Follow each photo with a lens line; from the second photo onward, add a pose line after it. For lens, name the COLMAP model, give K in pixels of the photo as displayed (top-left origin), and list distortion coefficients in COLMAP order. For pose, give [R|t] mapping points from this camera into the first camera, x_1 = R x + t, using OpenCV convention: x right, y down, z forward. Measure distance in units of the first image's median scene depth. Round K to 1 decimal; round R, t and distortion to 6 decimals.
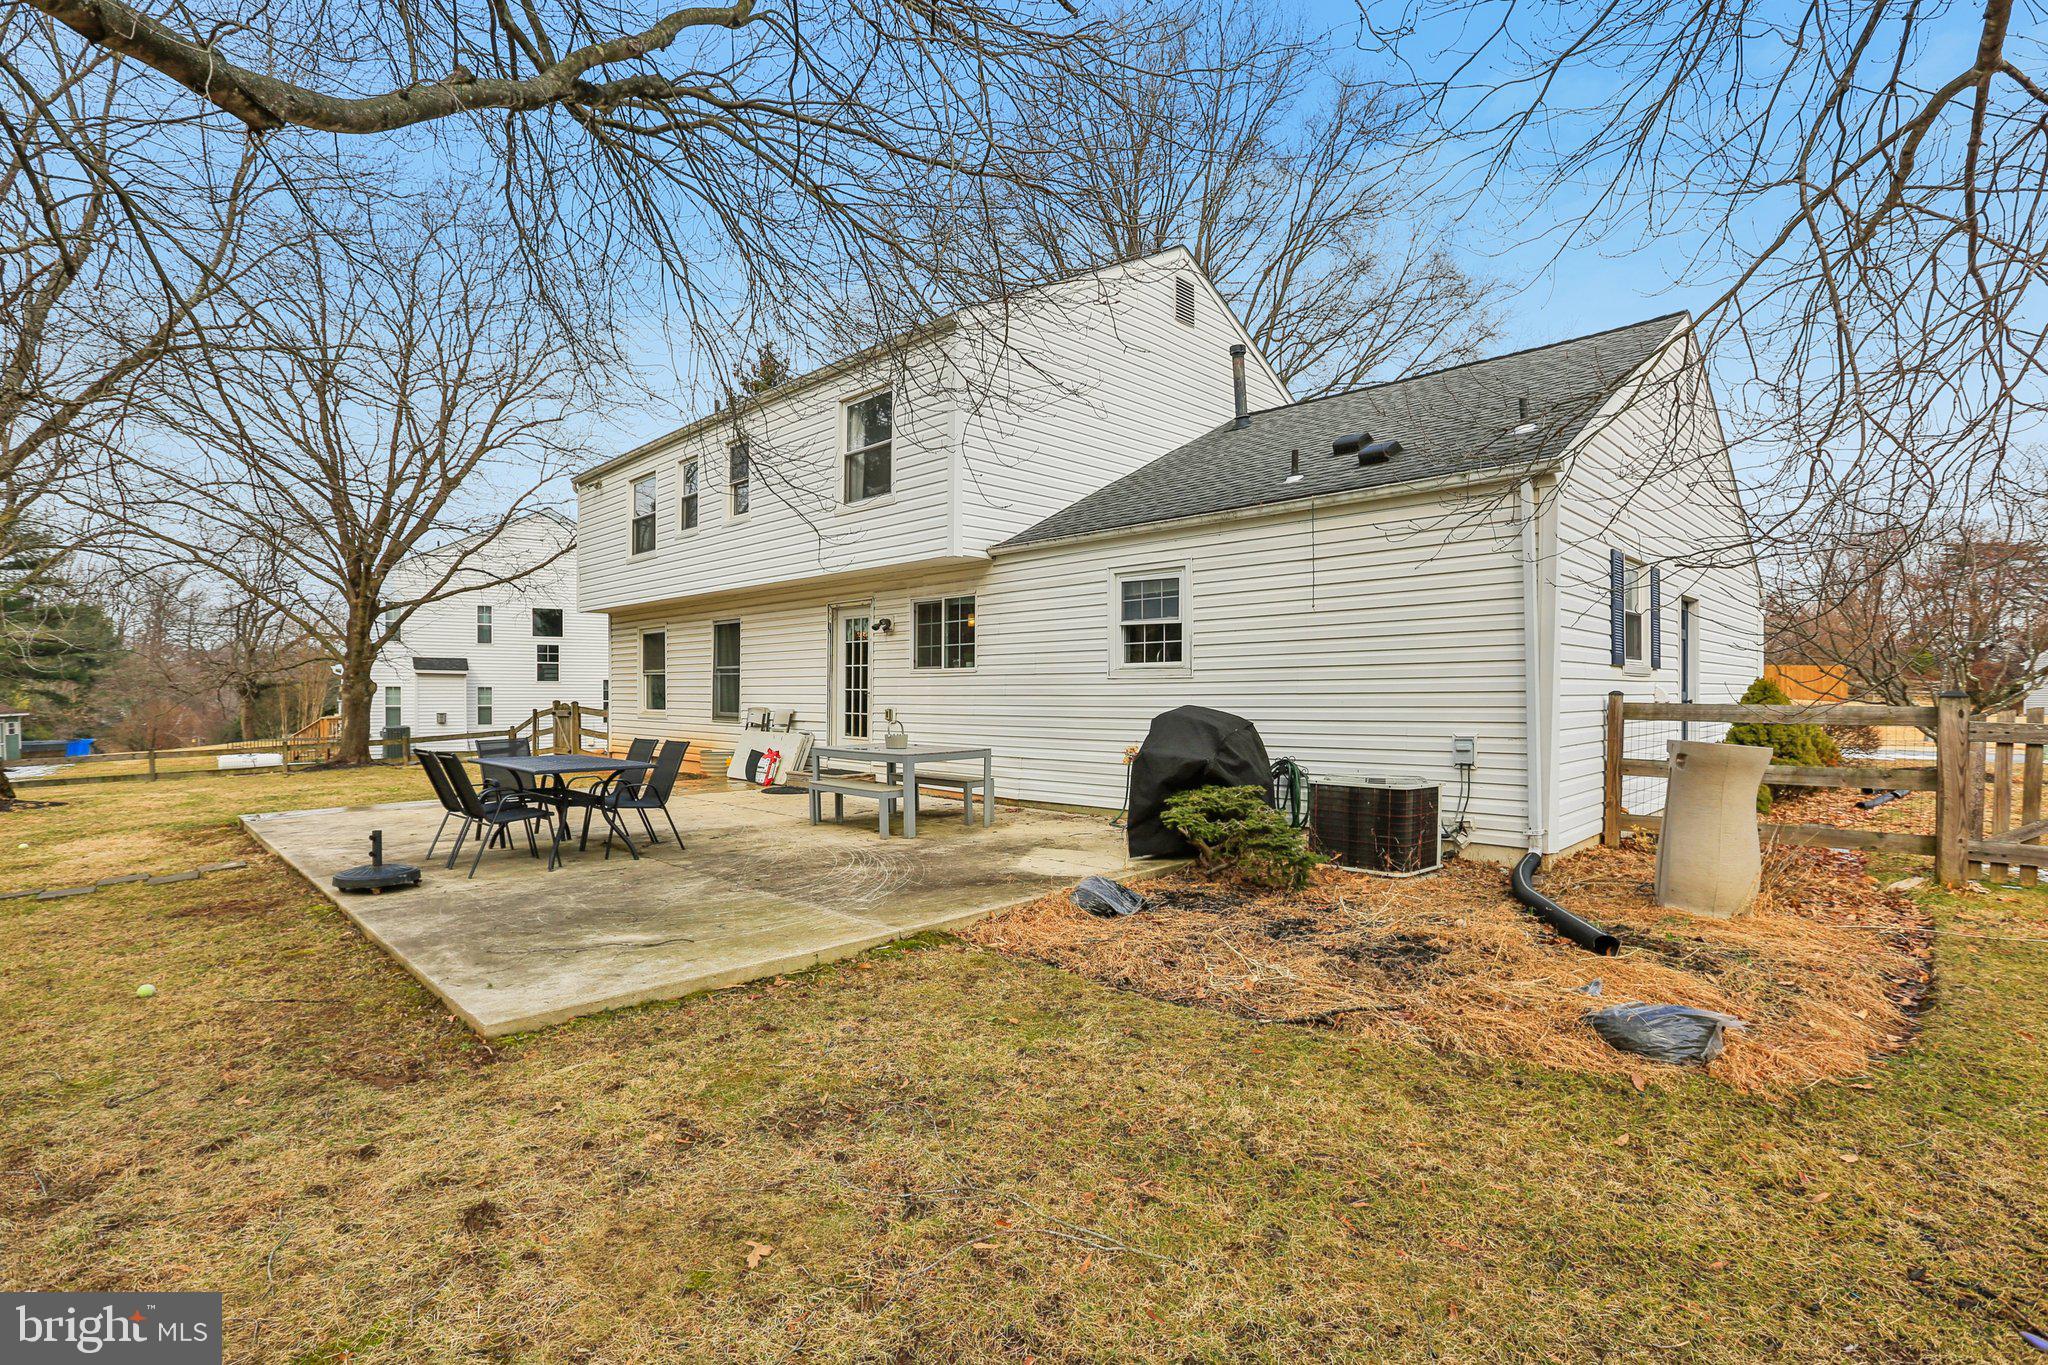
lens RADIAL K [[937.7, 0, 1020.9], [0, 937.7, 689.4], [0, 0, 1]] dist [-0.005318, -0.000045]
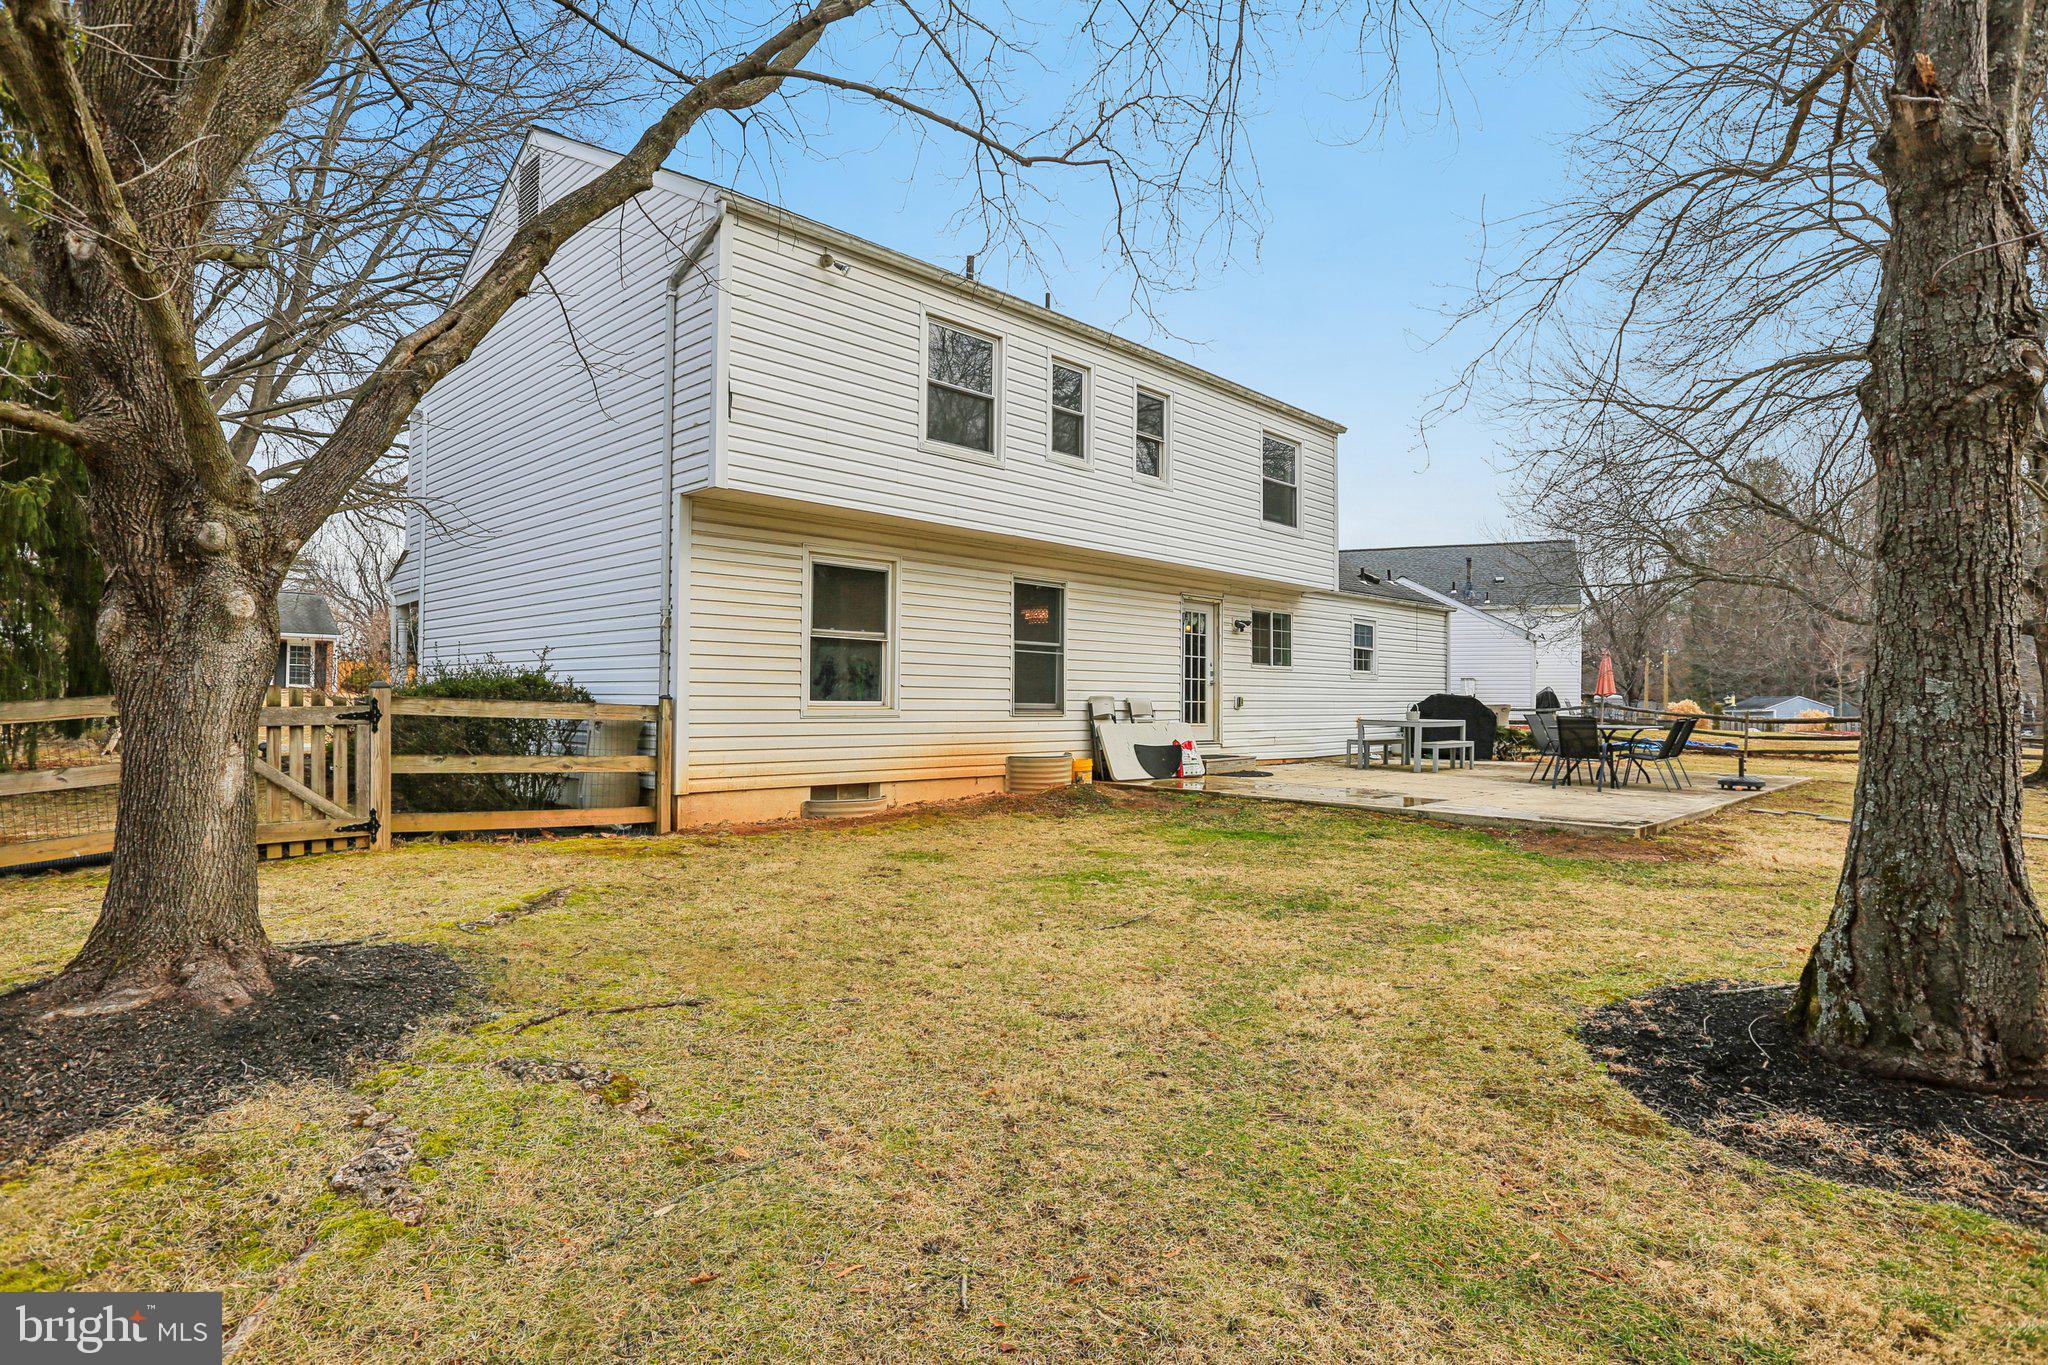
lens RADIAL K [[1073.1, 0, 1029.6], [0, 1073.1, 684.0], [0, 0, 1]] dist [0.001400, 0.000094]
pose [[-0.011019, 0.021713, 0.999704, -1.482223], [-0.007454, 0.999735, -0.021795, 0.035822], [-0.999912, -0.007692, -0.010854, 1.277473]]
